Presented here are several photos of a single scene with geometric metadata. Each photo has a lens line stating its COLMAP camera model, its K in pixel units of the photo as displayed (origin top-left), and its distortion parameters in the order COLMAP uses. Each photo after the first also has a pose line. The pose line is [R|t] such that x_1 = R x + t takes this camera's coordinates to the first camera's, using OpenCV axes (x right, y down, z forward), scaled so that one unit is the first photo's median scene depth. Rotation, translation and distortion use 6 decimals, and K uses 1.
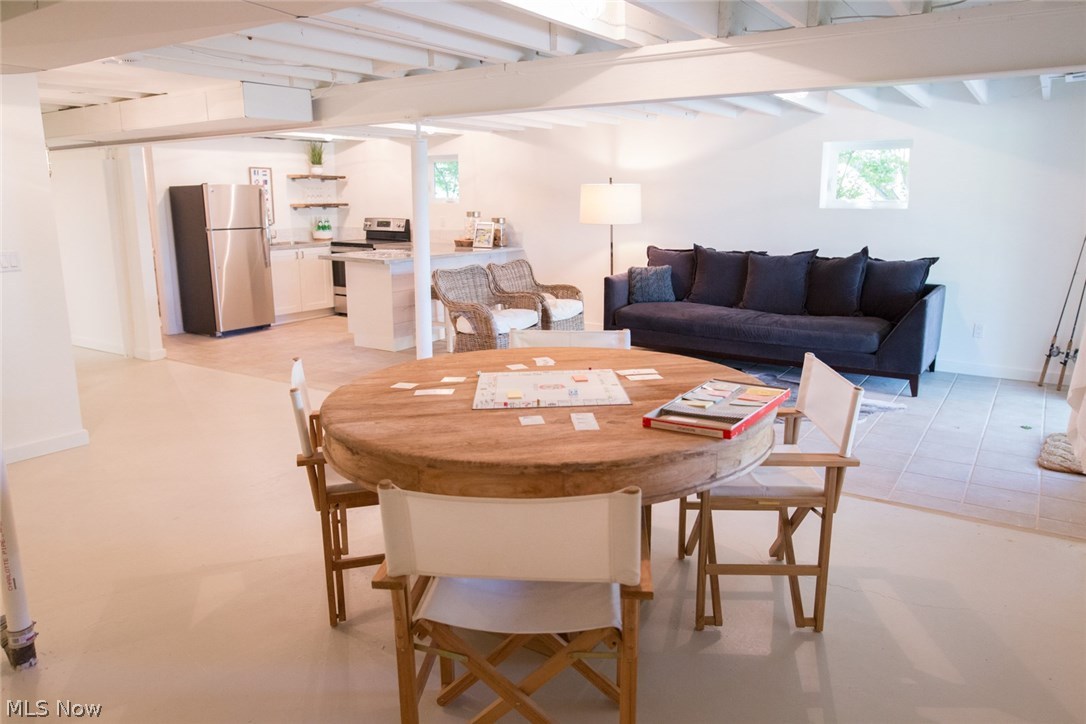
lens RADIAL K [[742.7, 0, 541.6], [0, 742.7, 356.9], [0, 0, 1]] dist [-0.018193, 0.005245]
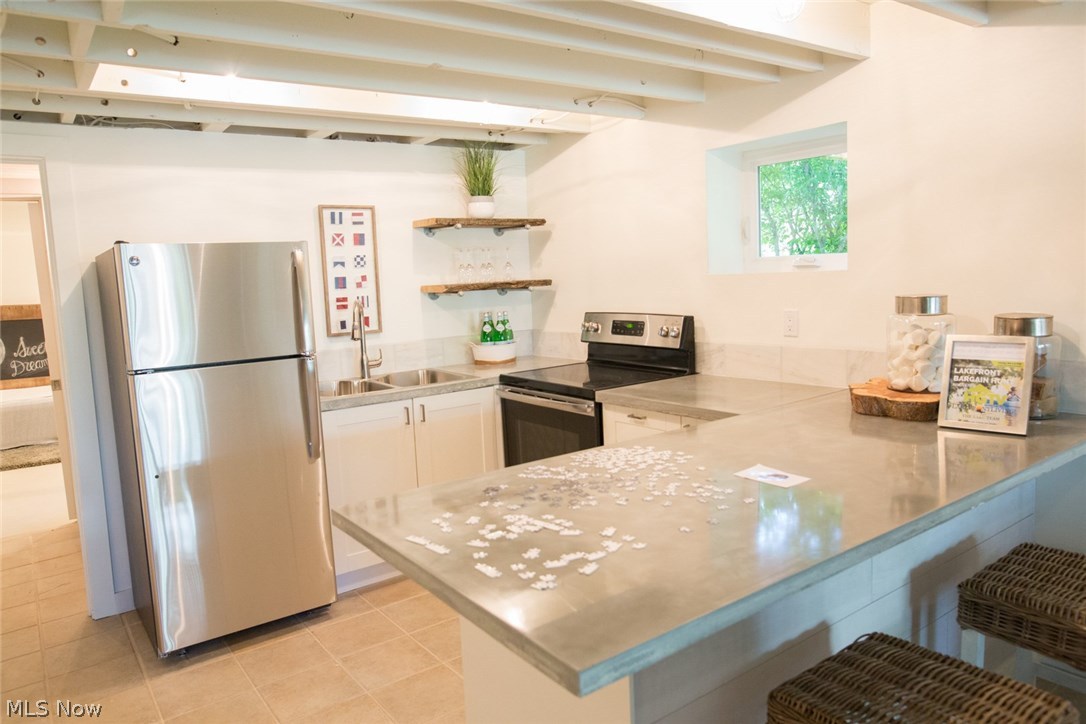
lens RADIAL K [[742.7, 0, 544.7], [0, 742.7, 360.0], [0, 0, 1]] dist [-0.018193, 0.005245]
pose [[0.942475, -0.001107, -0.334275, -0.121097], [-0.027397, 0.996374, -0.080545, -0.128474], [0.333152, 0.085070, 0.939028, 0.610003]]
